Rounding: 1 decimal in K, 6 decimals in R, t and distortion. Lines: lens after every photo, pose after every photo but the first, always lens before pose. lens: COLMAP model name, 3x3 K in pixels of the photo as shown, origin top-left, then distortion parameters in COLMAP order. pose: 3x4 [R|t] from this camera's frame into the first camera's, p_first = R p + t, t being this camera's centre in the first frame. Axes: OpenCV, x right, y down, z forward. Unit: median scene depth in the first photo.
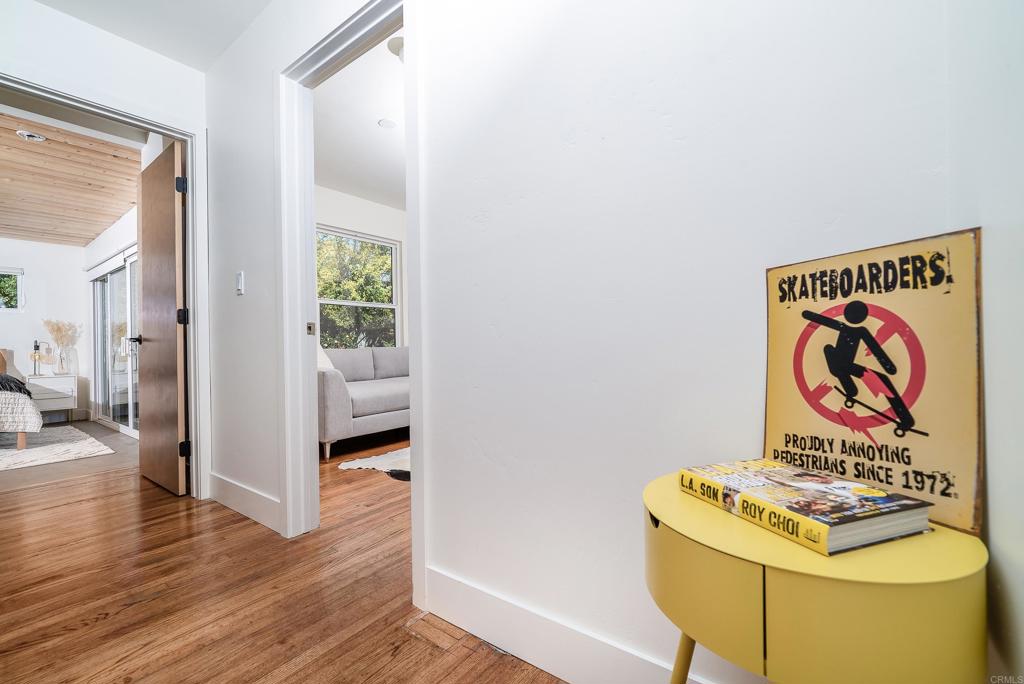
lens RADIAL K [[426.2, 0, 512.0], [0, 426.2, 342.0], [0, 0, 1]] dist [0.001025, 0.000024]
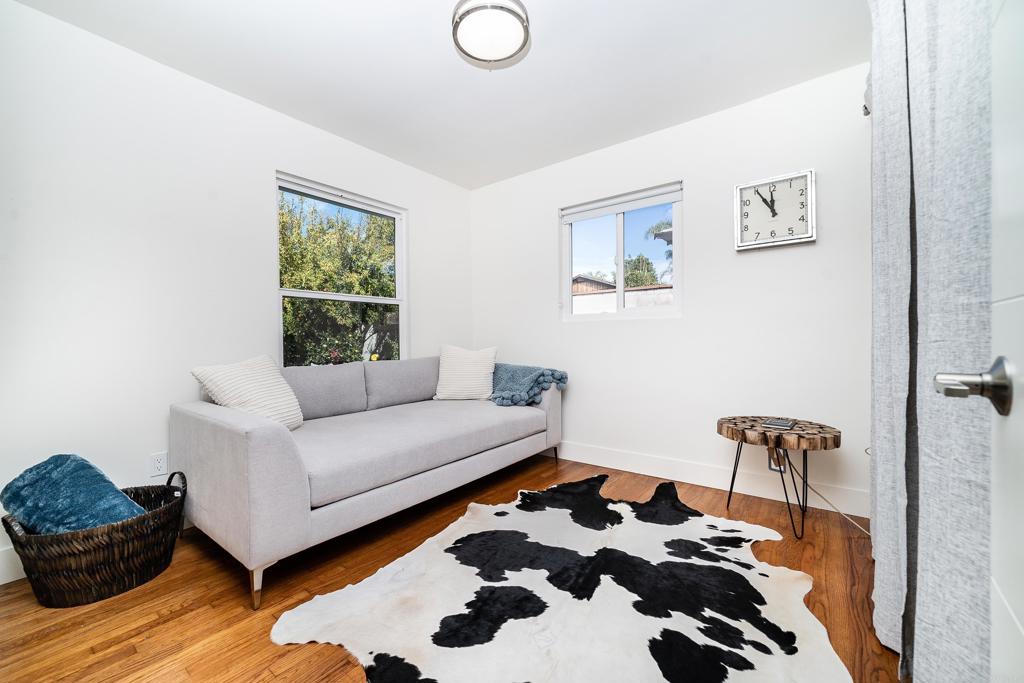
lens RADIAL K [[408.2, 0, 512.0], [0, 408.2, 341.5], [0, 0, 1]] dist [-0.001459, -0.000087]
pose [[0.999869, 0.009637, -0.013026, -0.037270], [-0.009496, 0.999896, 0.010890, -0.012967], [0.013130, -0.010765, 0.999856, 0.156027]]
